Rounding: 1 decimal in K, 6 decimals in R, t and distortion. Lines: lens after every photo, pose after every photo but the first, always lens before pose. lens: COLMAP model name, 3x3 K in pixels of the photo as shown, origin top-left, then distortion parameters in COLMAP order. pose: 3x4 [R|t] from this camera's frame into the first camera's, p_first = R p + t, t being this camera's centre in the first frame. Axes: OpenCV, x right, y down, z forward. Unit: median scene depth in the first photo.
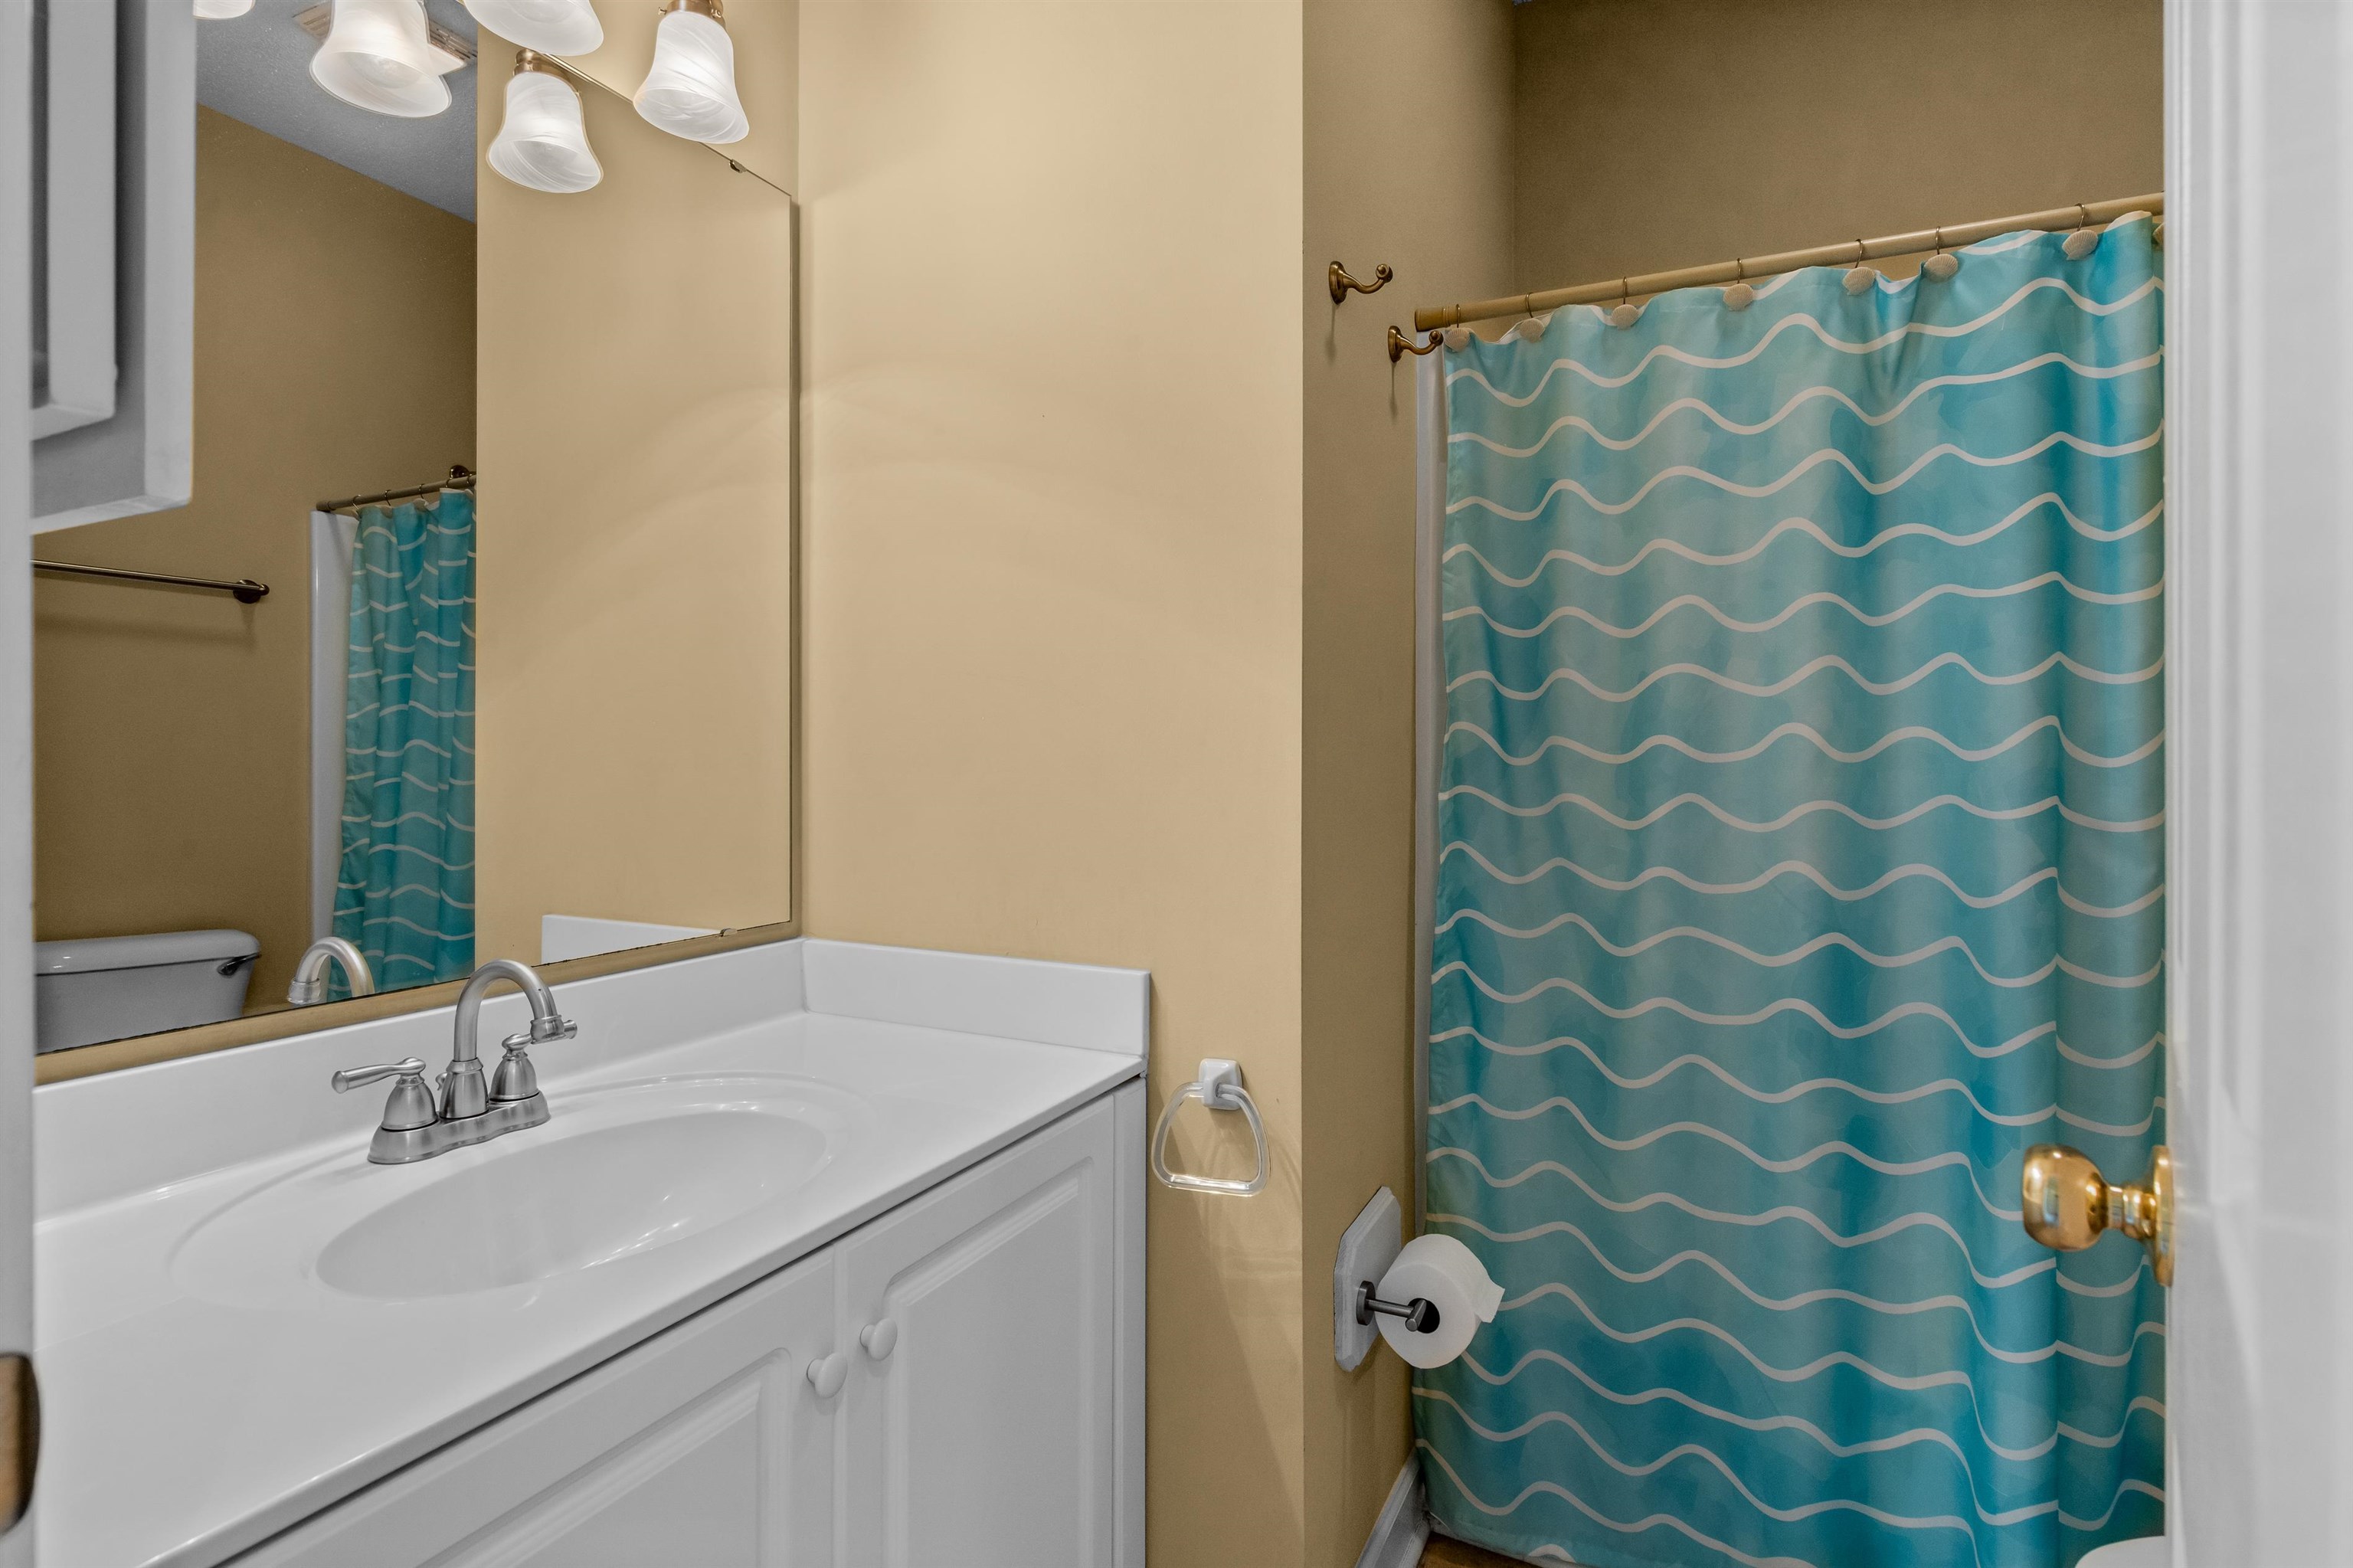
lens RADIAL K [[1121.3, 0, 1200.9], [0, 1121.3, 762.6], [0, 0, 1]] dist [0.002957, -0.005710]
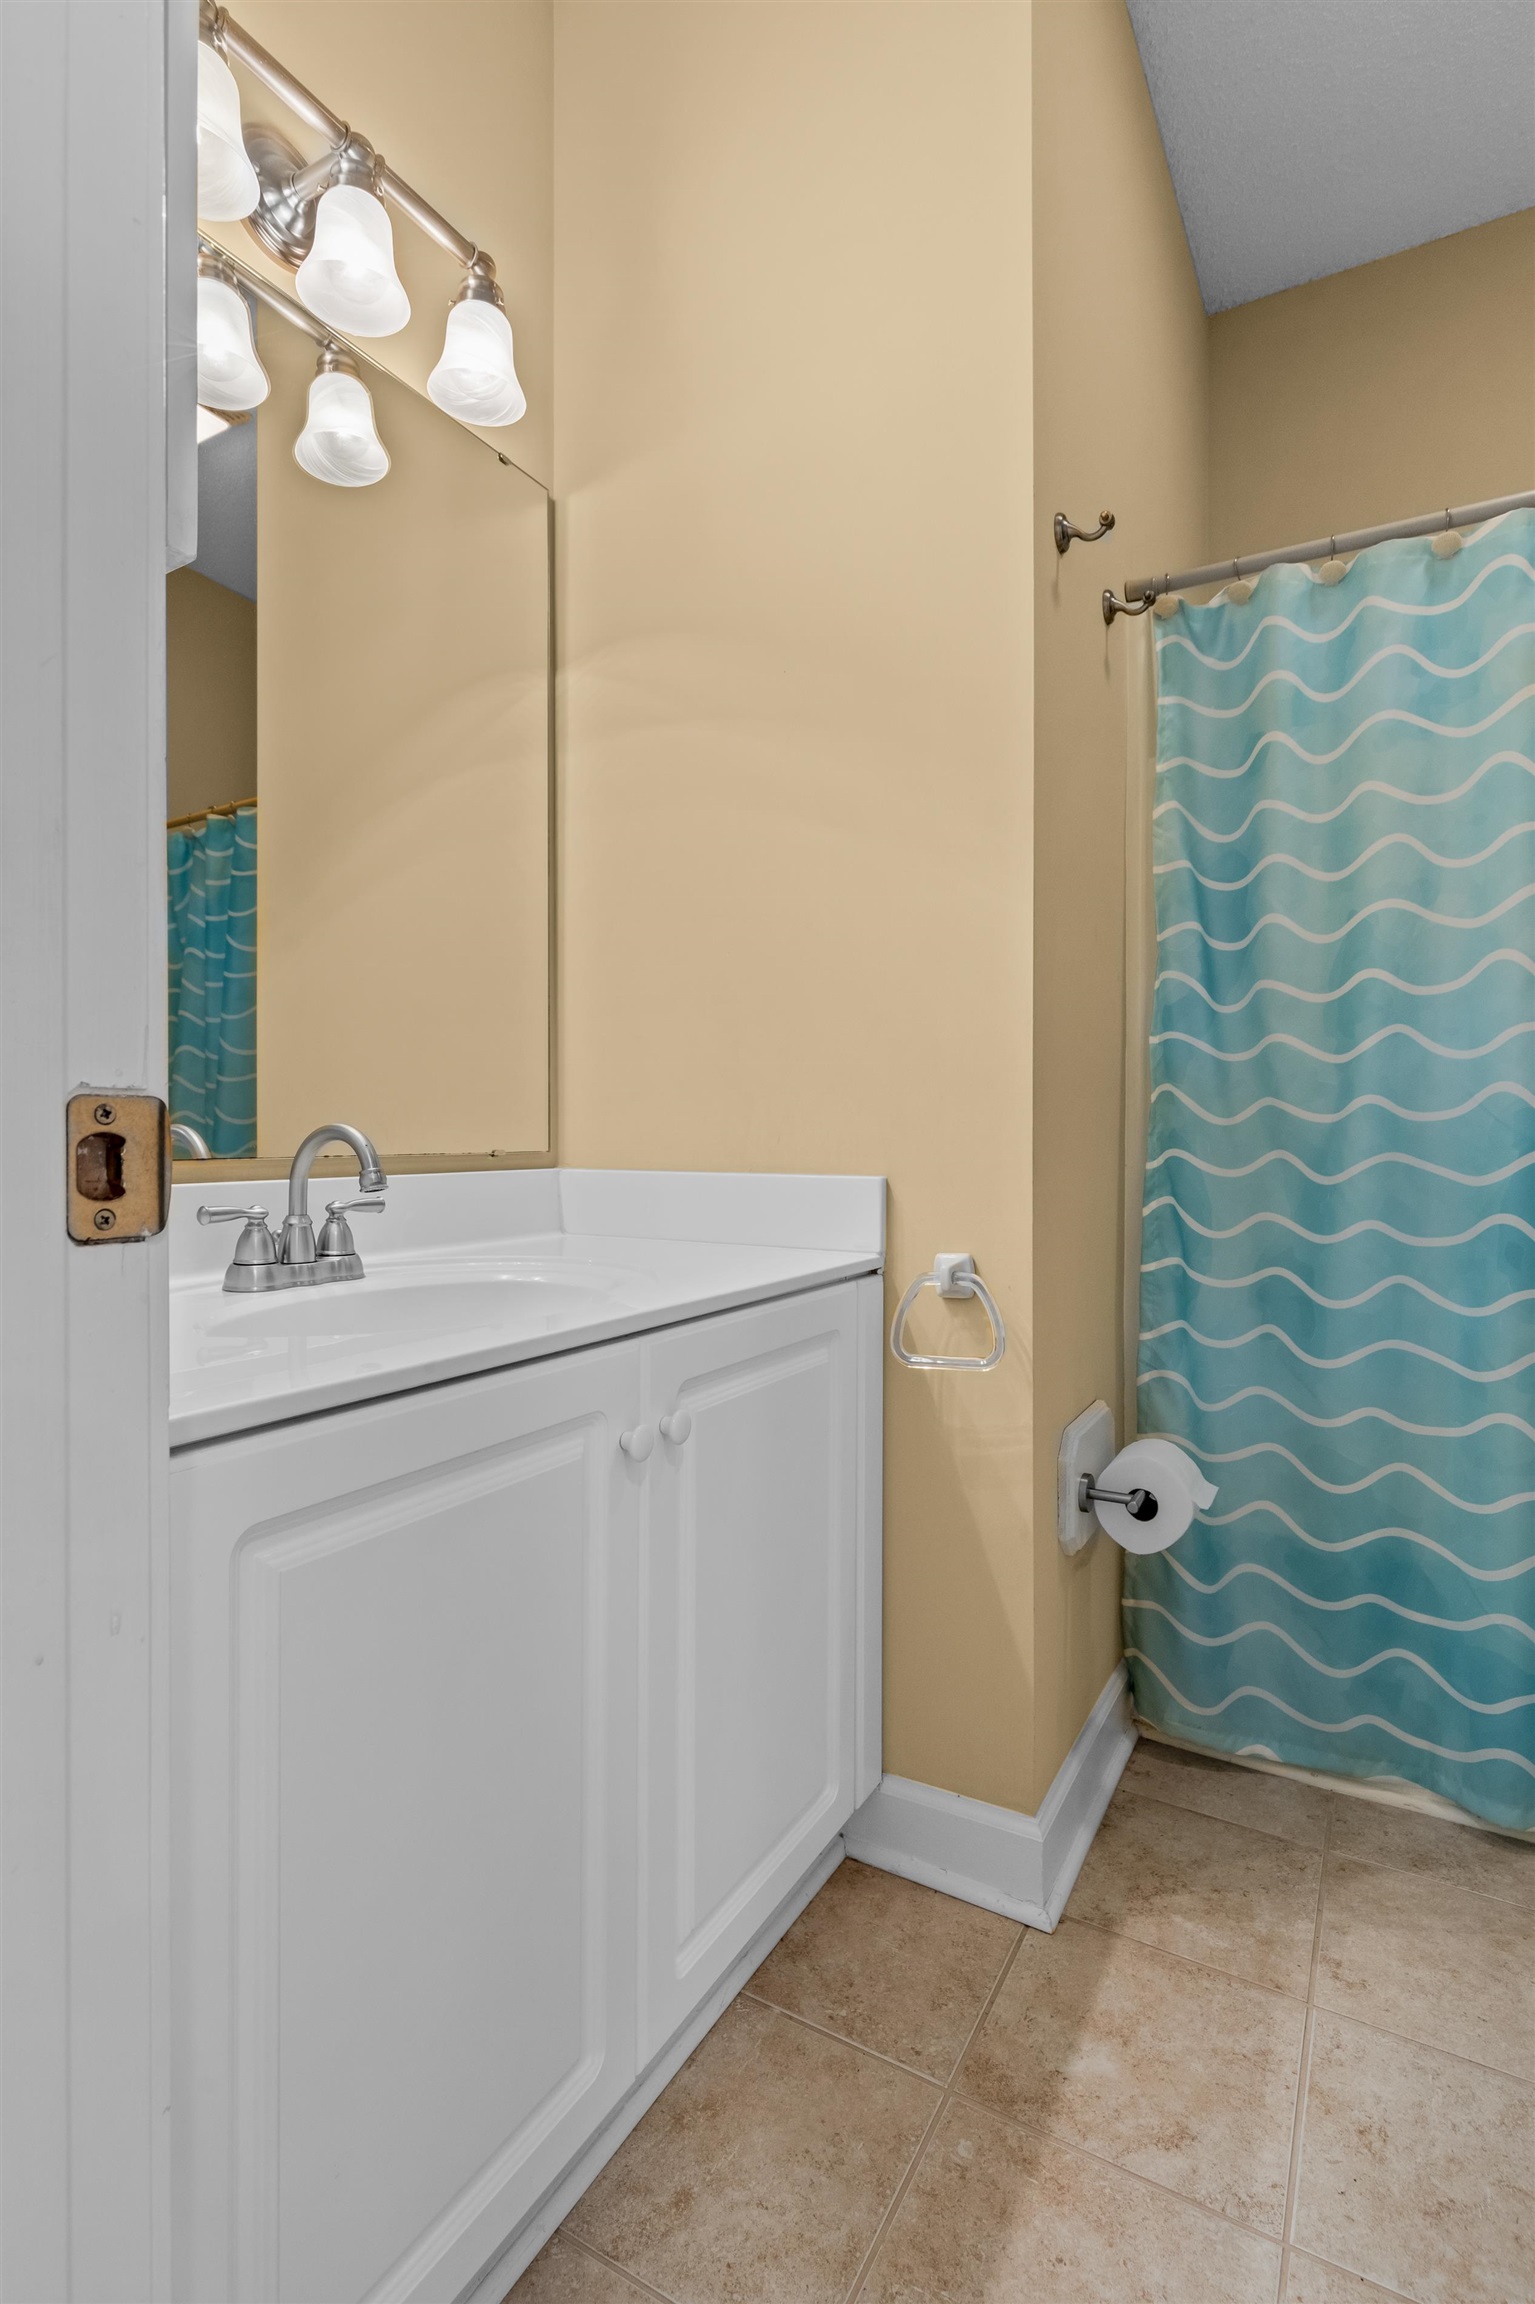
lens RADIAL K [[1088.1, 0, 790.5], [0, 1088.1, 1146.5], [0, 0, 1]] dist [-0.008239, 0.001064]
pose [[0.997598, -0.000346, -0.069266, -0.057955], [0.000715, 0.999986, 0.005310, 0.135528], [0.069263, -0.005346, 0.997584, -0.045819]]
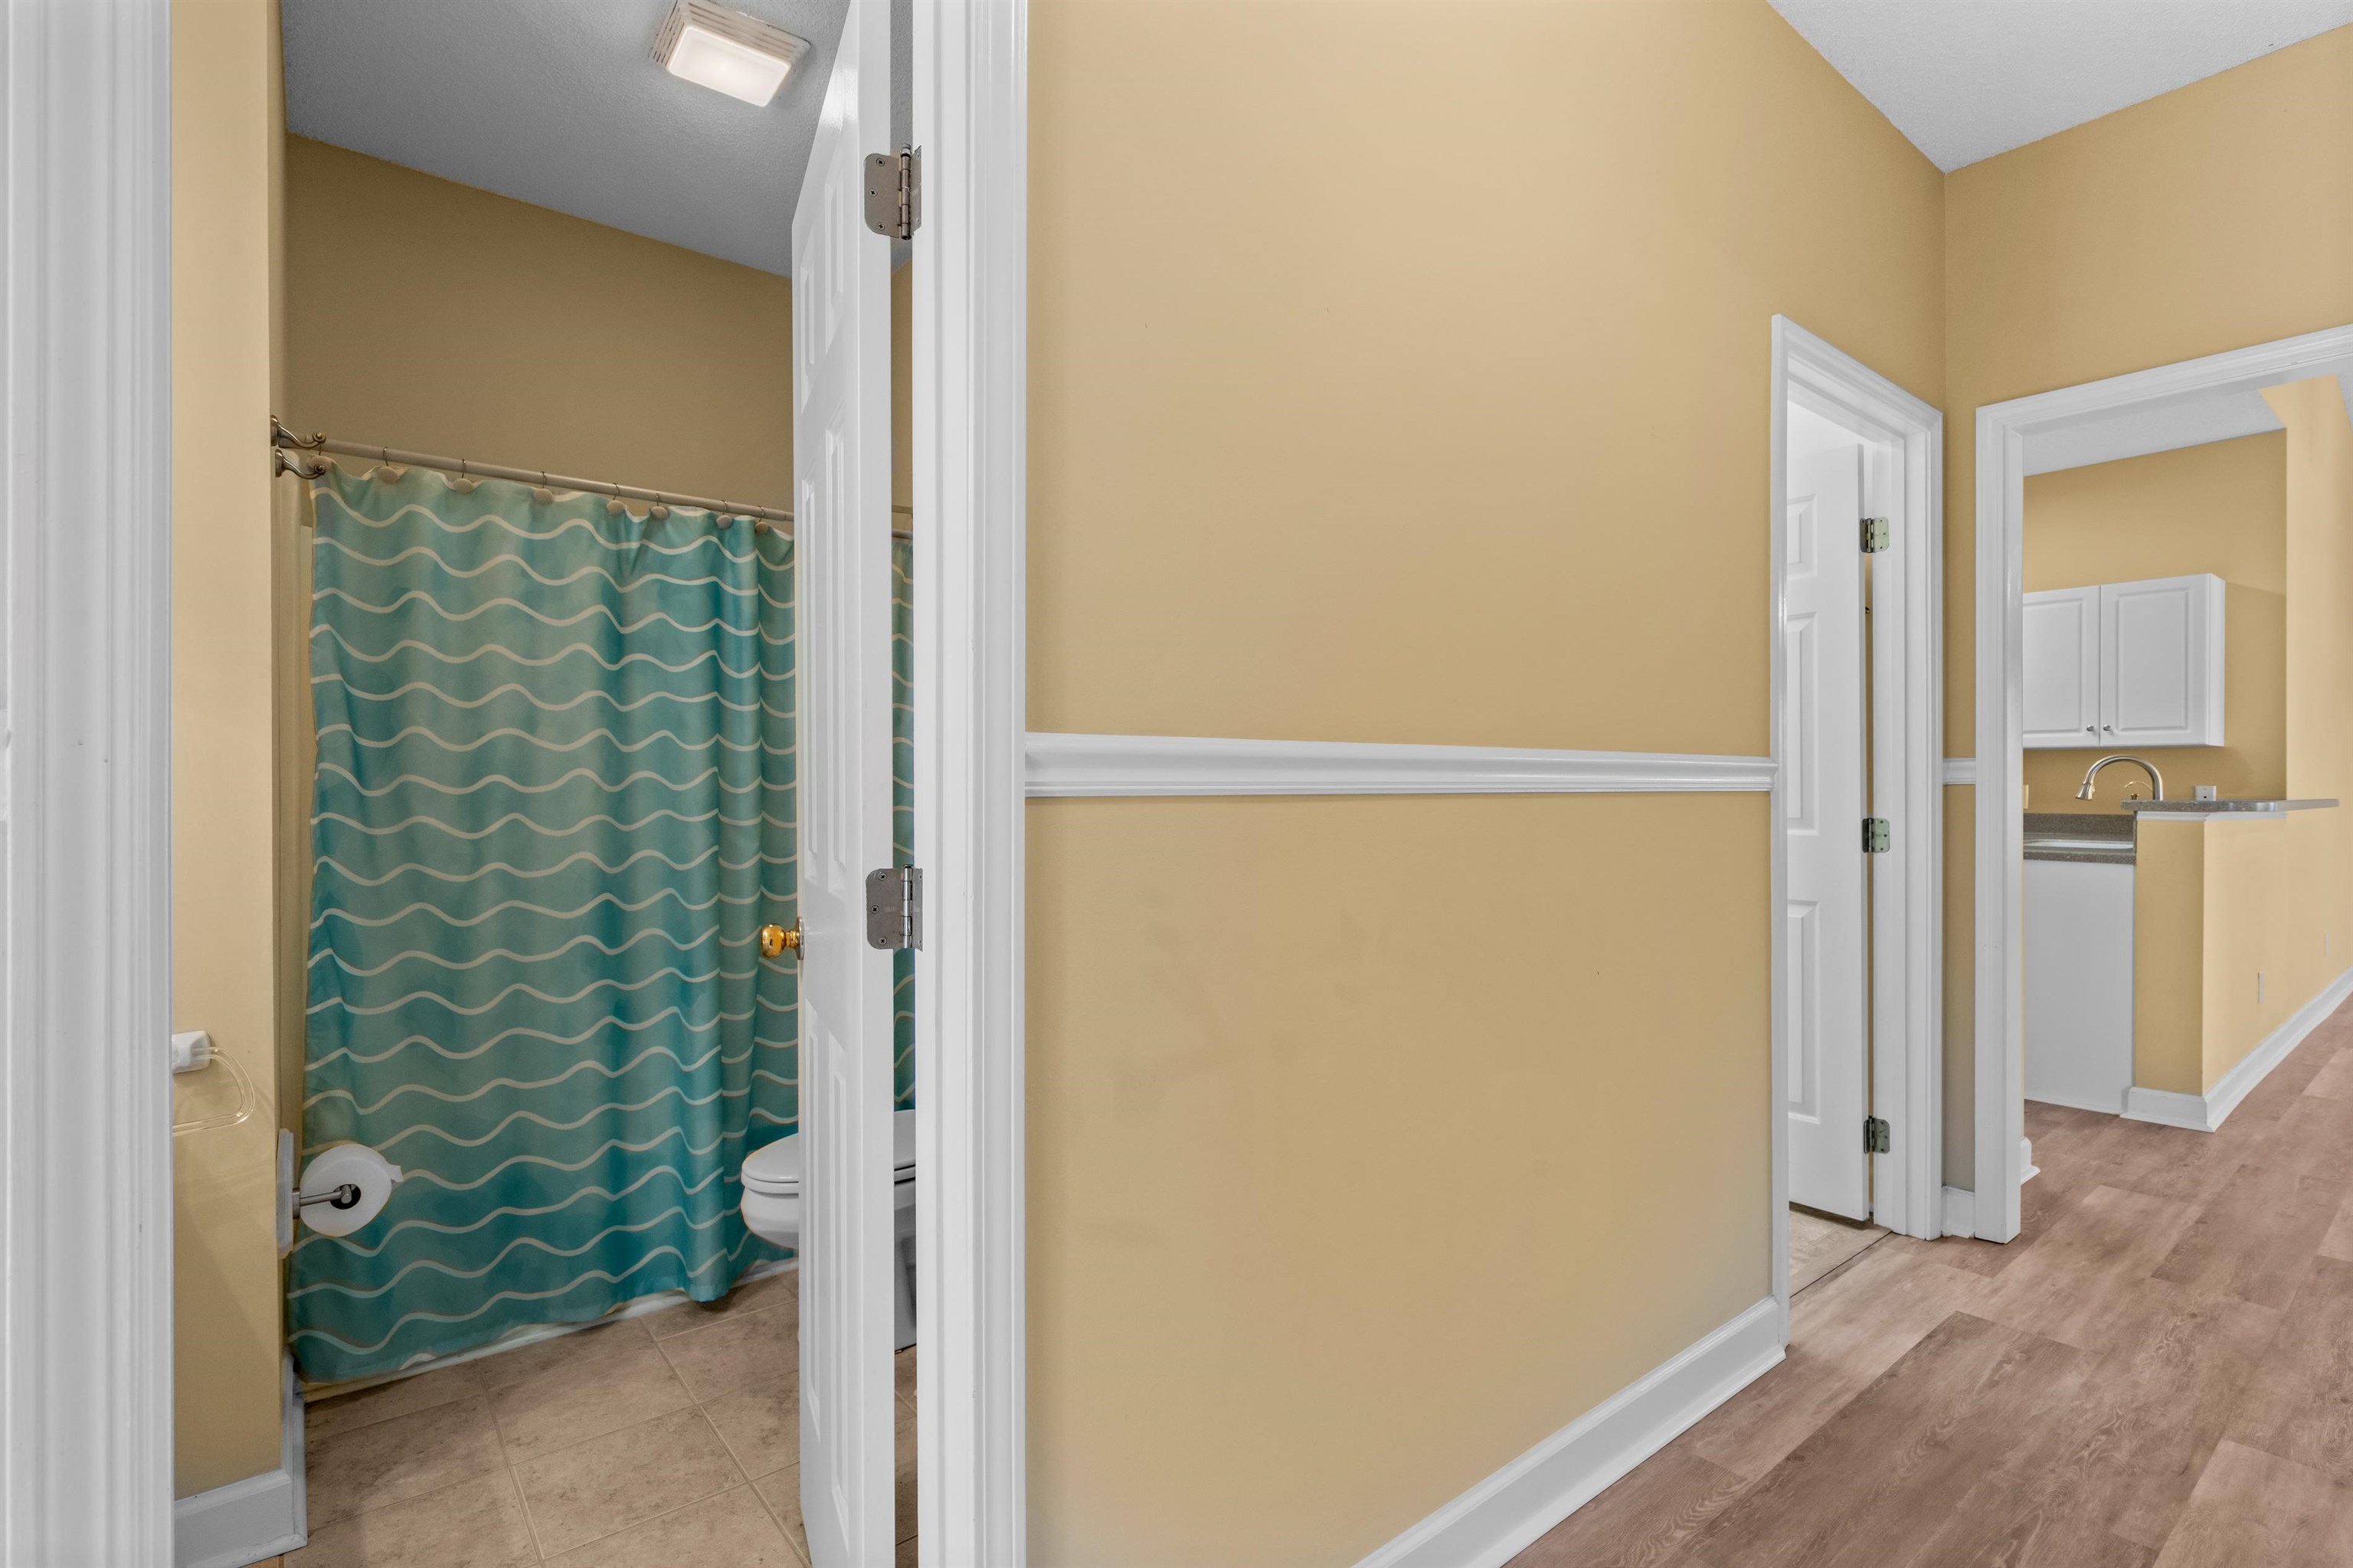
lens RADIAL K [[1111.3, 0, 1176.5], [0, 1111.3, 784.0], [0, 0, 1]] dist [-0.008239, 0.001064]
pose [[0.433024, -0.005323, 0.901367, -0.537426], [0.005547, 0.999979, 0.003241, -0.012201], [-0.901365, 0.003596, 0.433045, -0.470551]]
